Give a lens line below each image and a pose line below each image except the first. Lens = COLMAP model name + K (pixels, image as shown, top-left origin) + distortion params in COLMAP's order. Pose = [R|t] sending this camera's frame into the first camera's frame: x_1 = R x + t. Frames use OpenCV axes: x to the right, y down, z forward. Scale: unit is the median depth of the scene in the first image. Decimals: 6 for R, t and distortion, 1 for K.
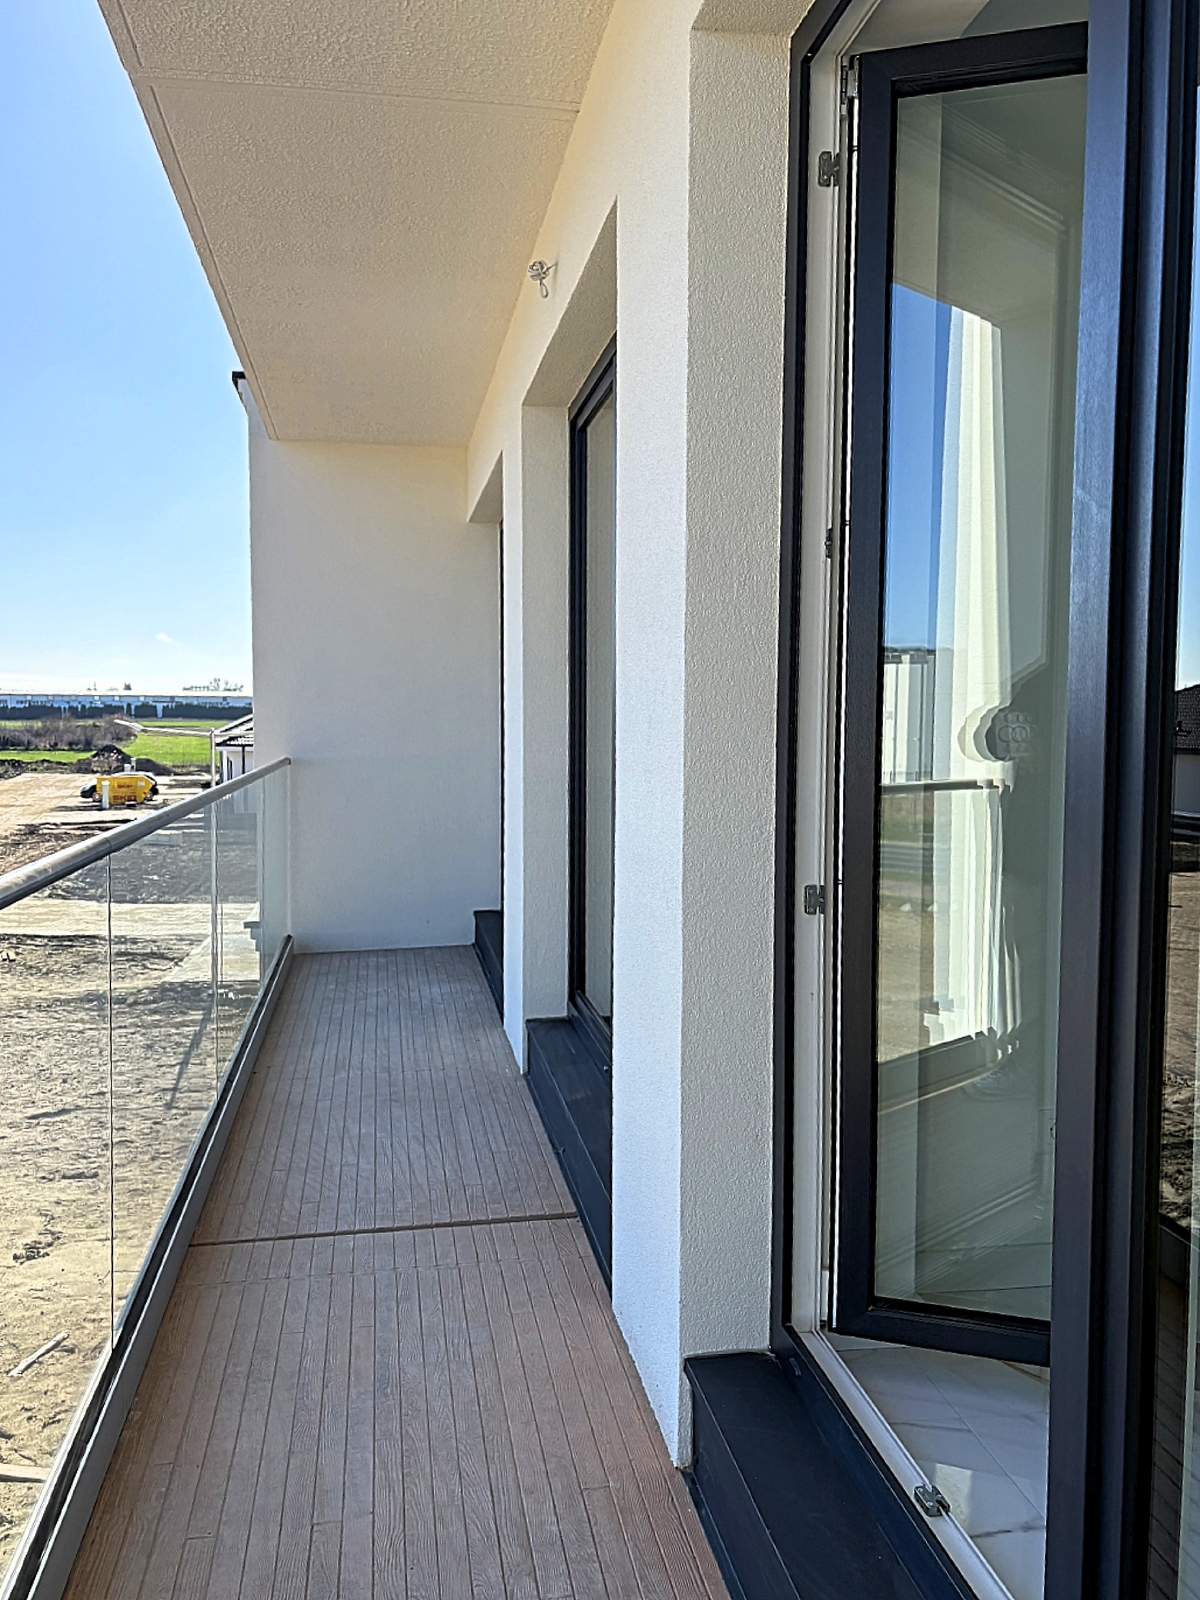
lens RADIAL K [[1241.3, 0, 599.8], [0, 1241.3, 797.6], [0, 0, 1]] dist [-0.070200, 0.002869]
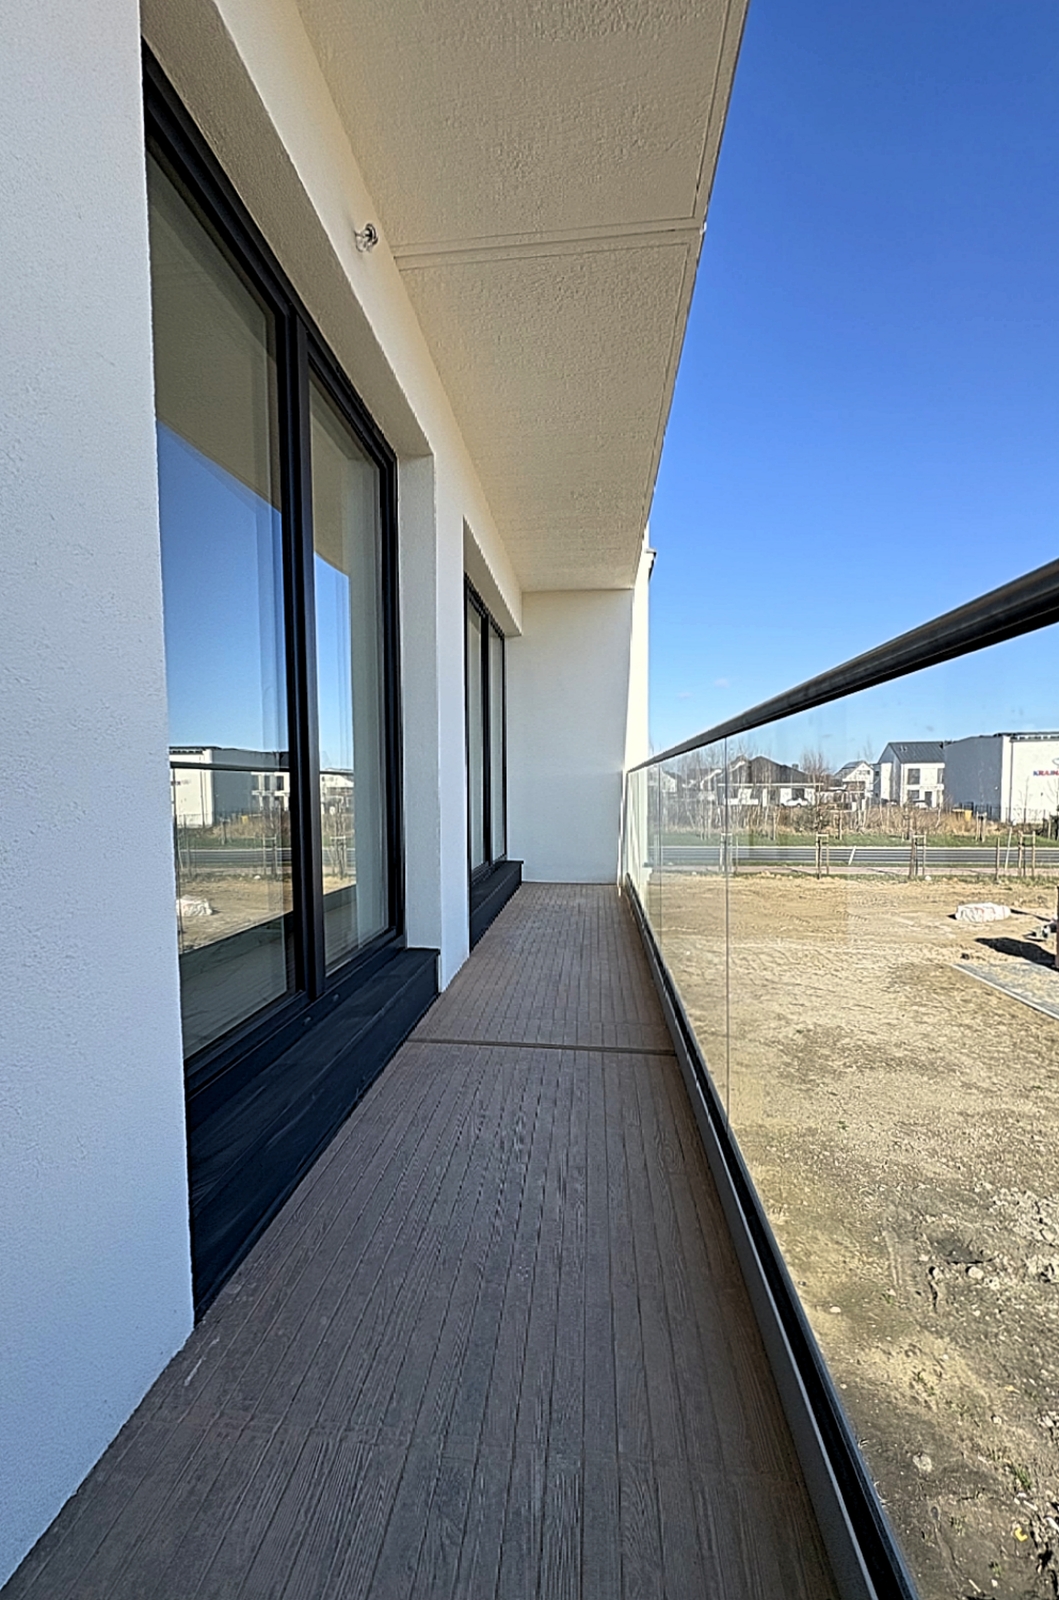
lens RADIAL K [[629.4, 0, 528.6], [0, 629.4, 806.2], [0, 0, 1]] dist [0.000062, 0.000001]
pose [[-0.961284, -0.002028, 0.275550, -0.354485], [0.025183, 0.995142, 0.095179, 0.003051], [-0.274405, 0.098433, -0.956563, 1.641004]]
